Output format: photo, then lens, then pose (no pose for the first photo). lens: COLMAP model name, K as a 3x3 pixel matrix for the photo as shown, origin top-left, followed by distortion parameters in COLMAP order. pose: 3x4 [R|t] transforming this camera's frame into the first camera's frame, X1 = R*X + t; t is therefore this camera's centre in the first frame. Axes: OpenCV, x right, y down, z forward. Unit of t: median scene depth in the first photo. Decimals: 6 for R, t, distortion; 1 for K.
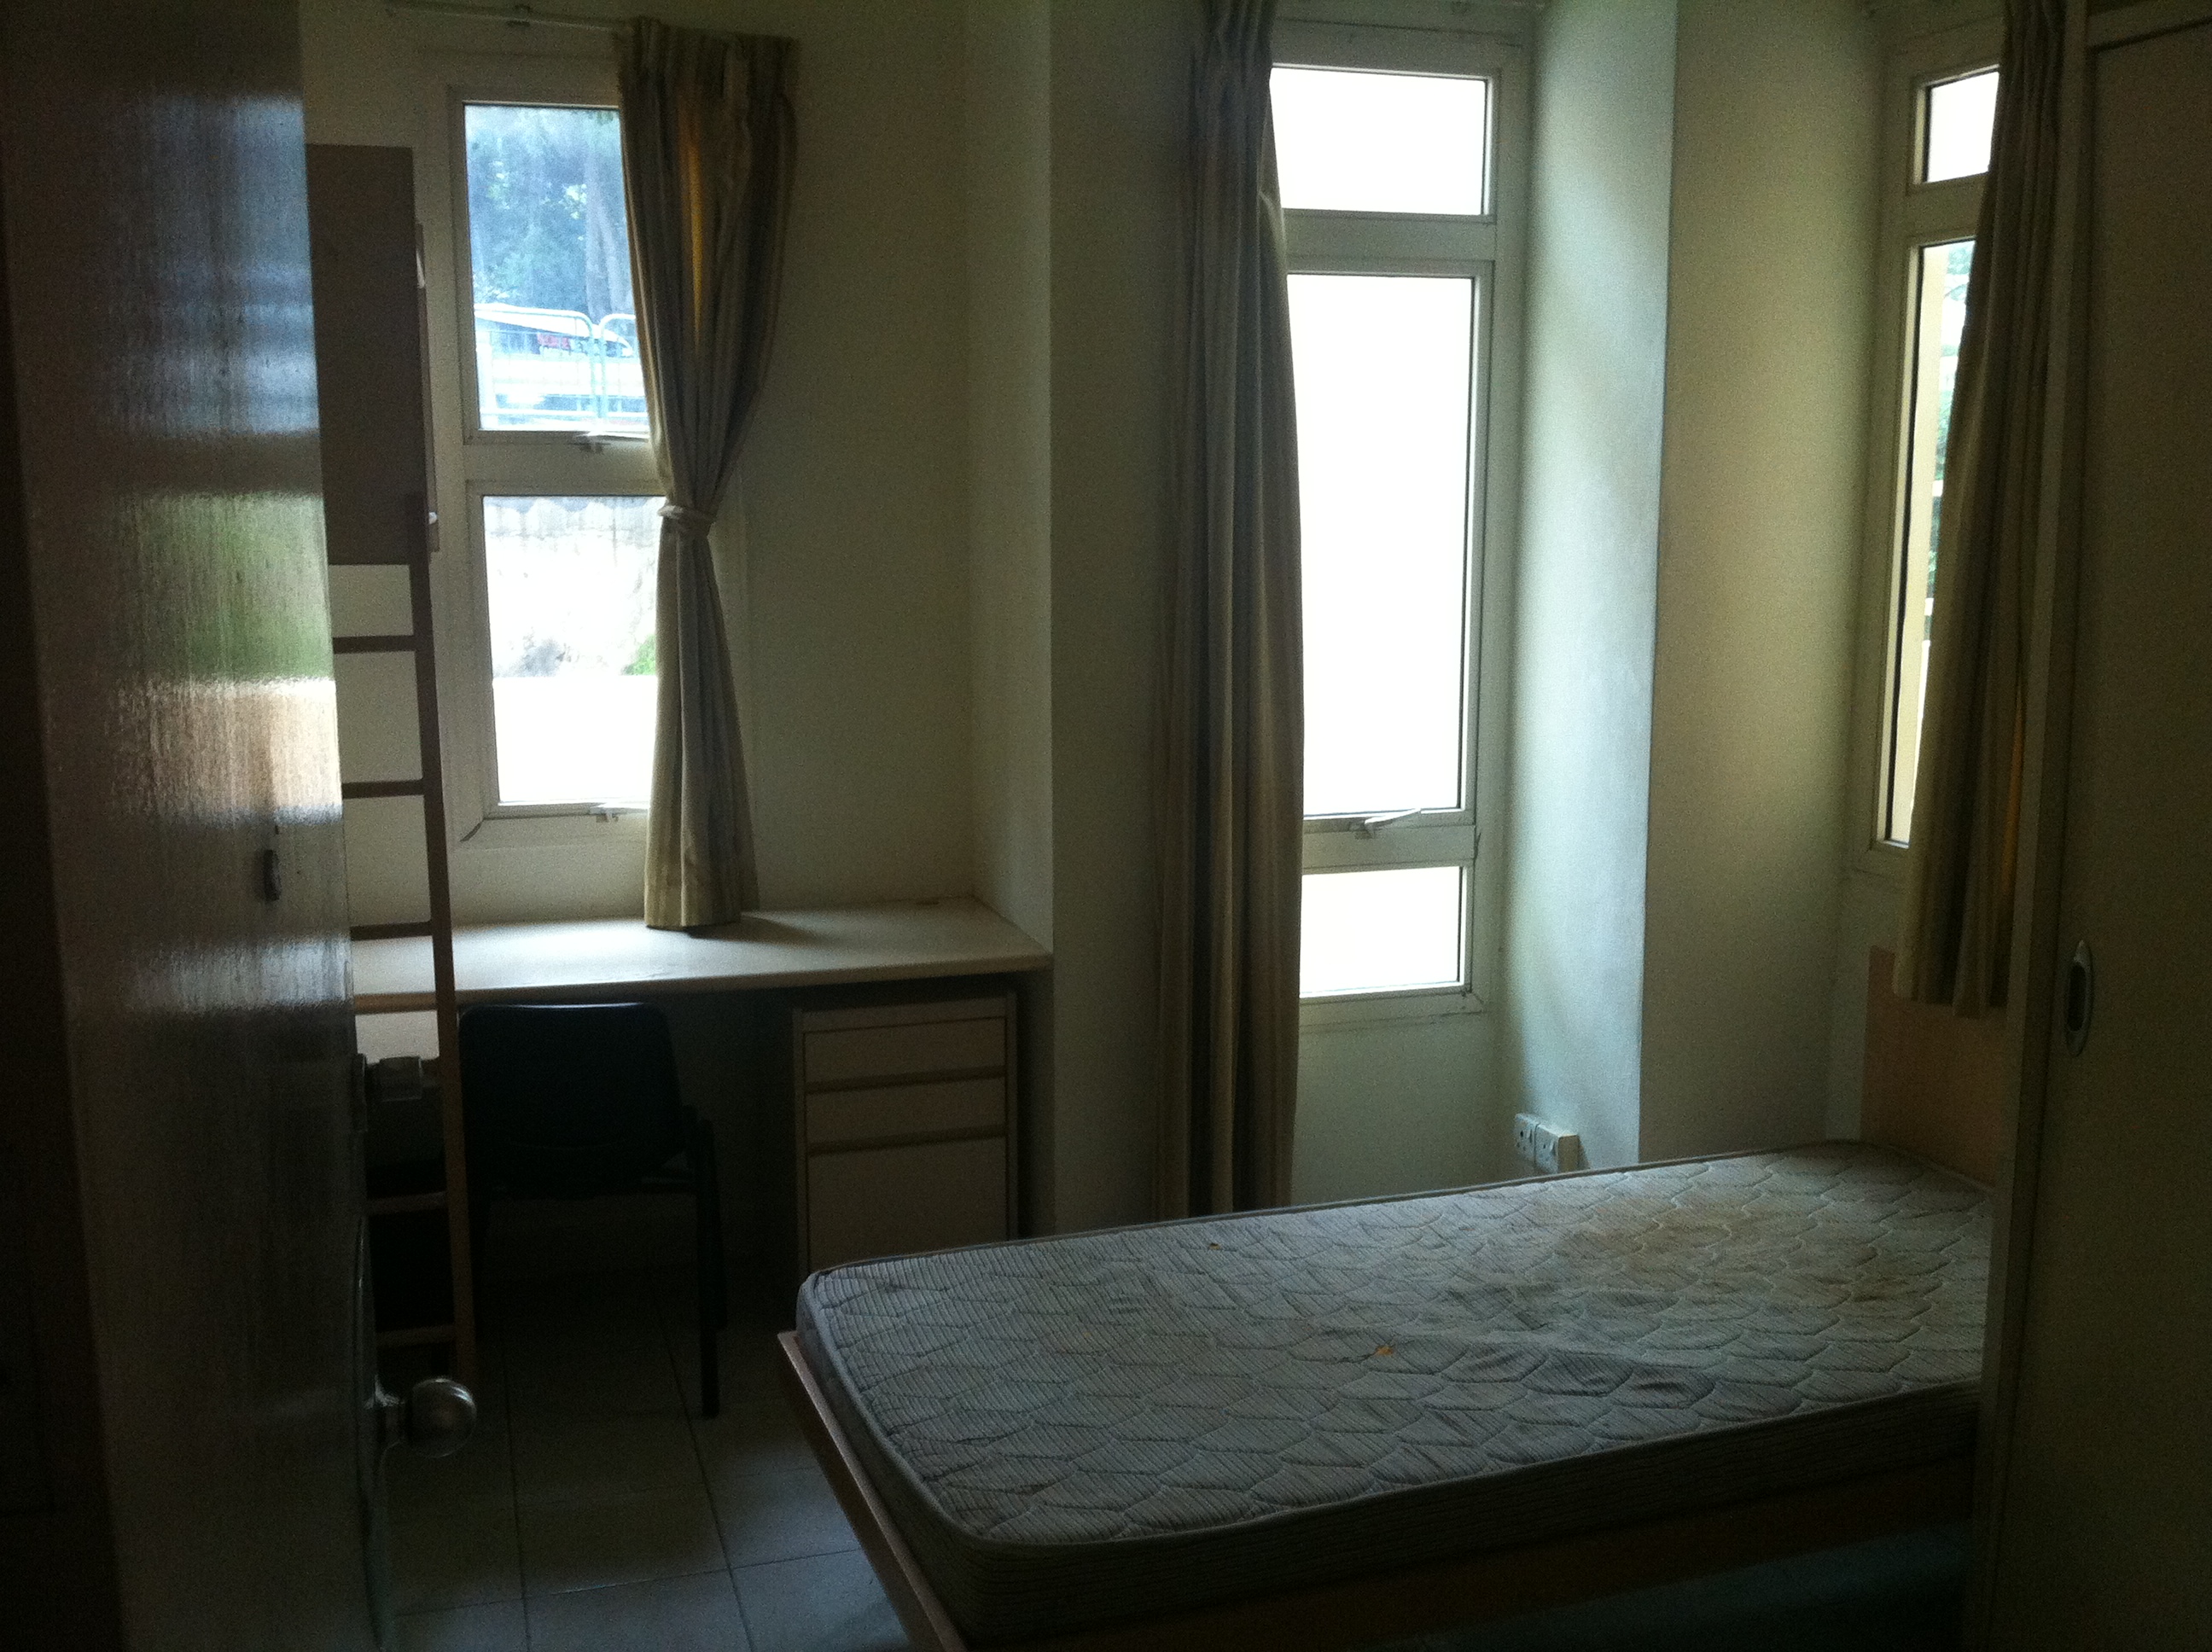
lens RADIAL K [[2141.5, 0, 1106.0], [0, 2141.5, 826.0], [0, 0, 1]] dist [0.102728, -0.394019]
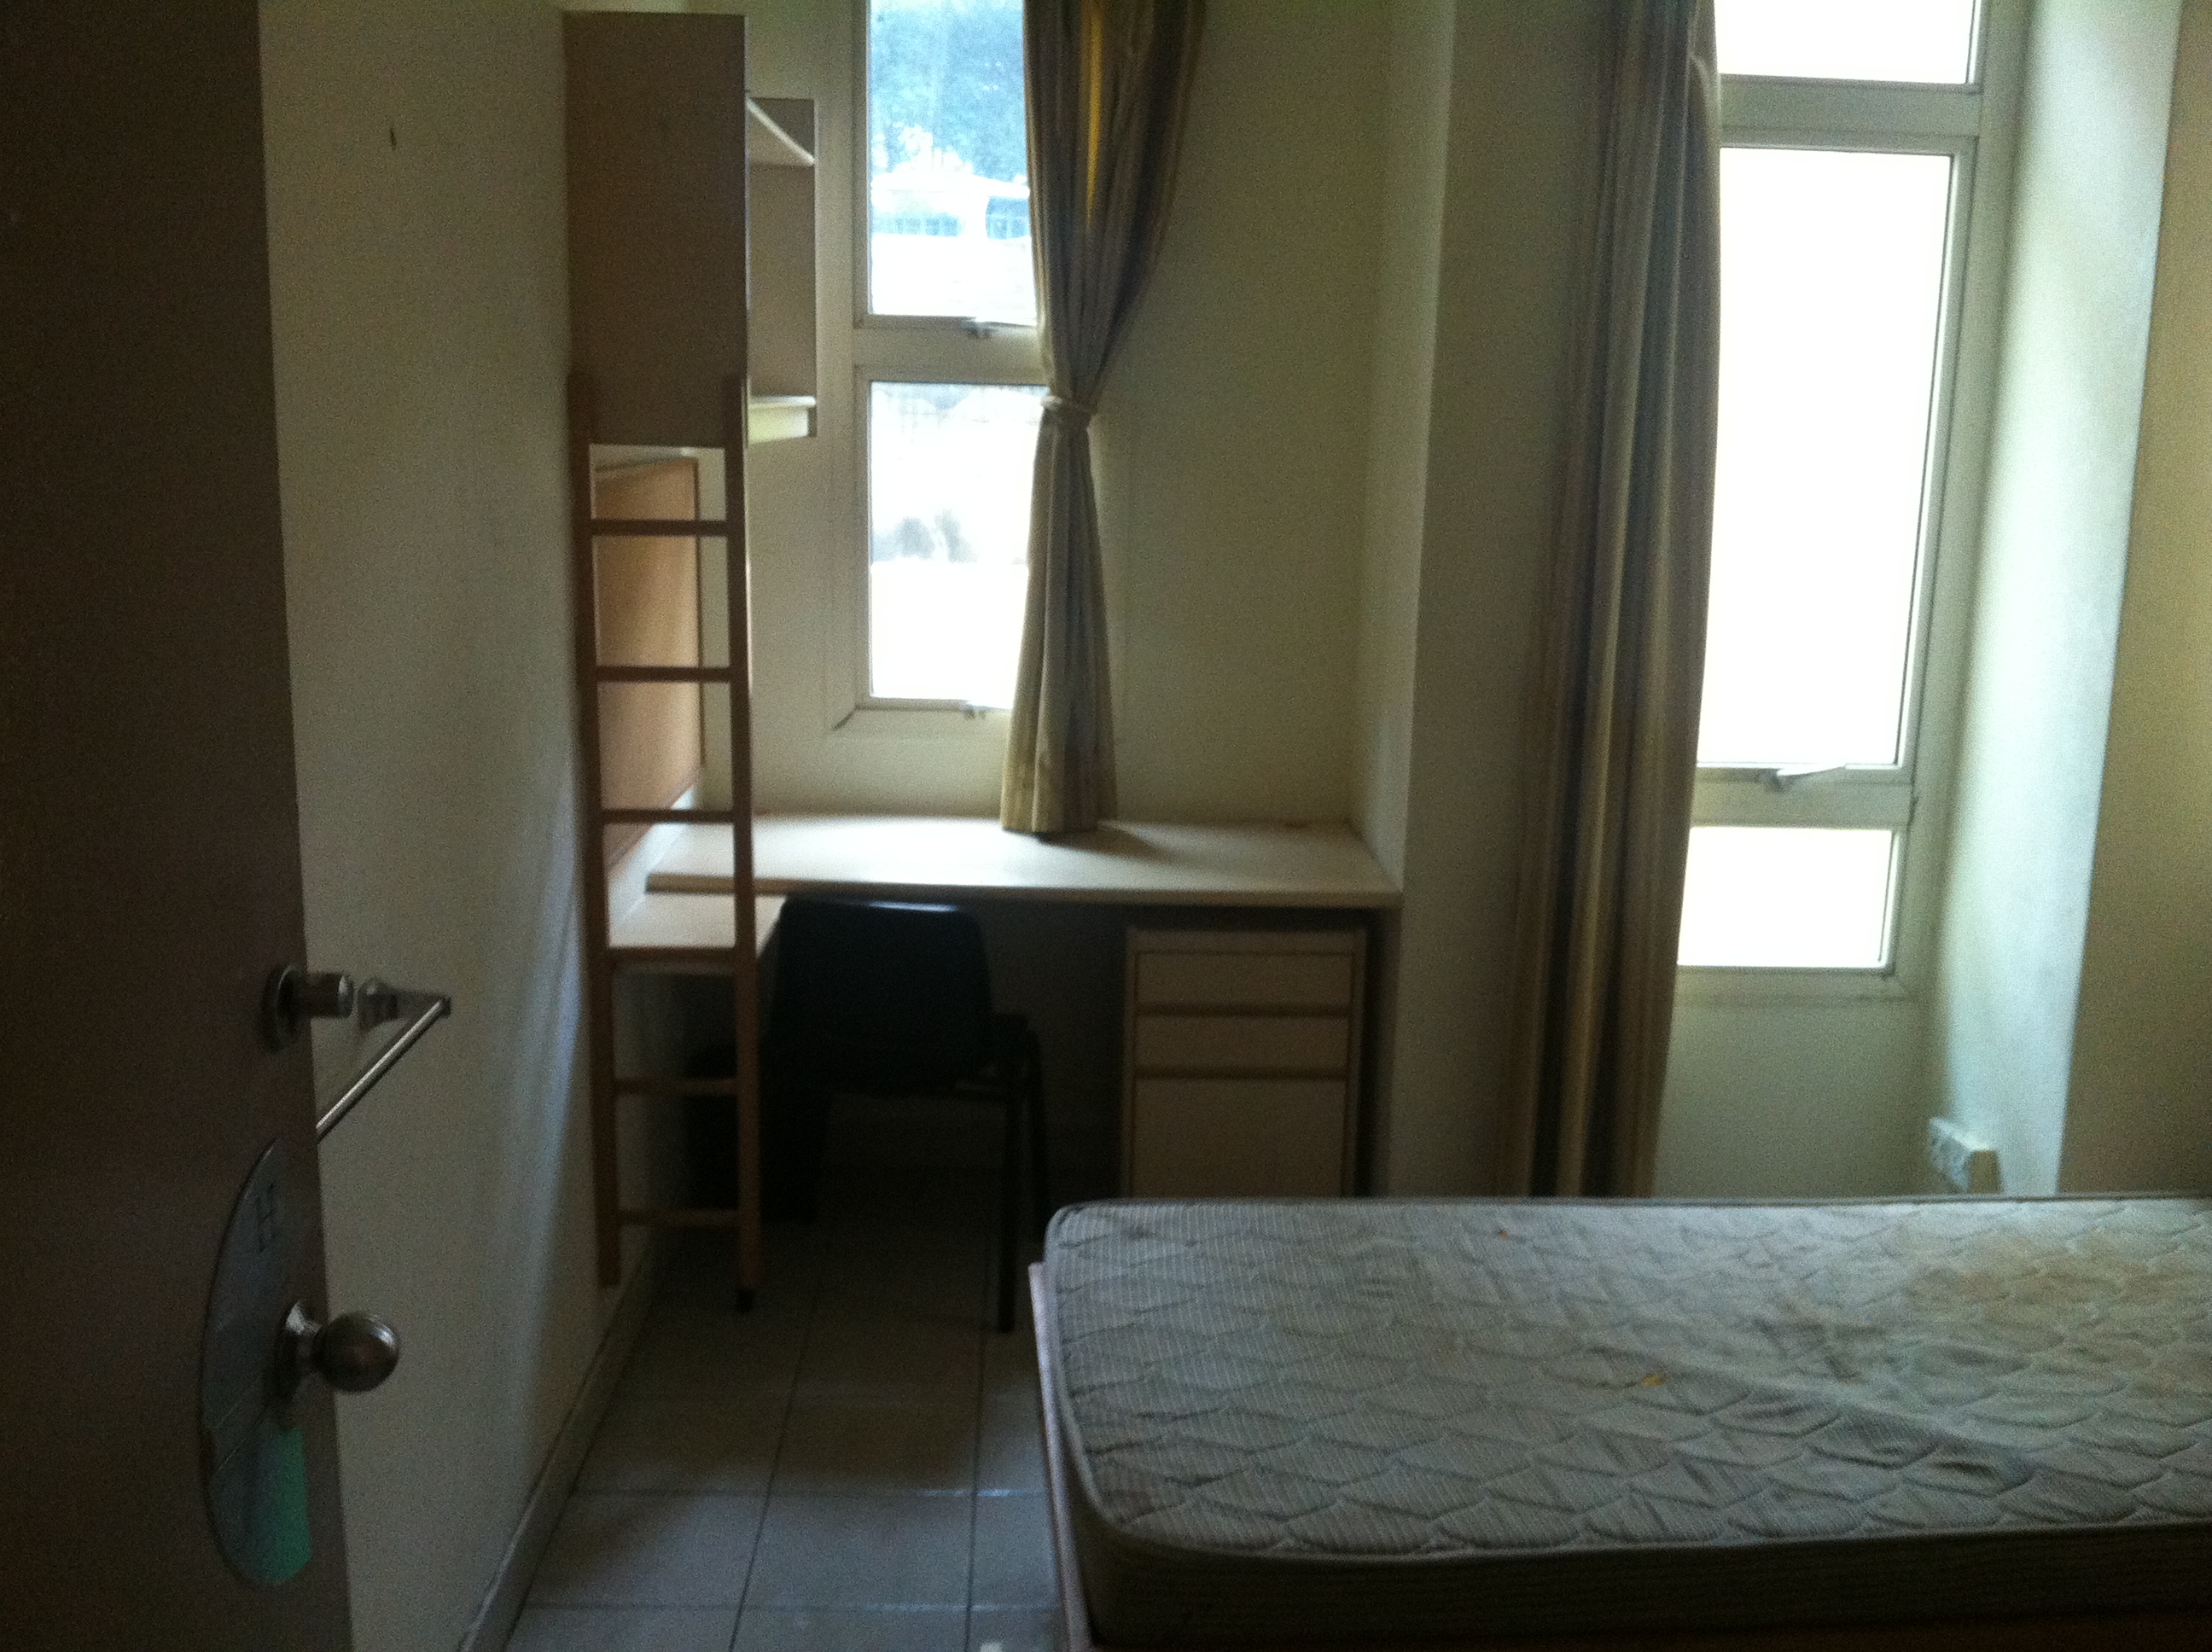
lens RADIAL K [[2141.5, 0, 1106.0], [0, 2141.5, 826.0], [0, 0, 1]] dist [0.102728, -0.394019]
pose [[0.961323, 0.077378, -0.264331, 0.111845], [-0.064987, 0.996352, 0.055317, -0.013995], [0.267647, -0.036000, 0.962844, 0.086372]]
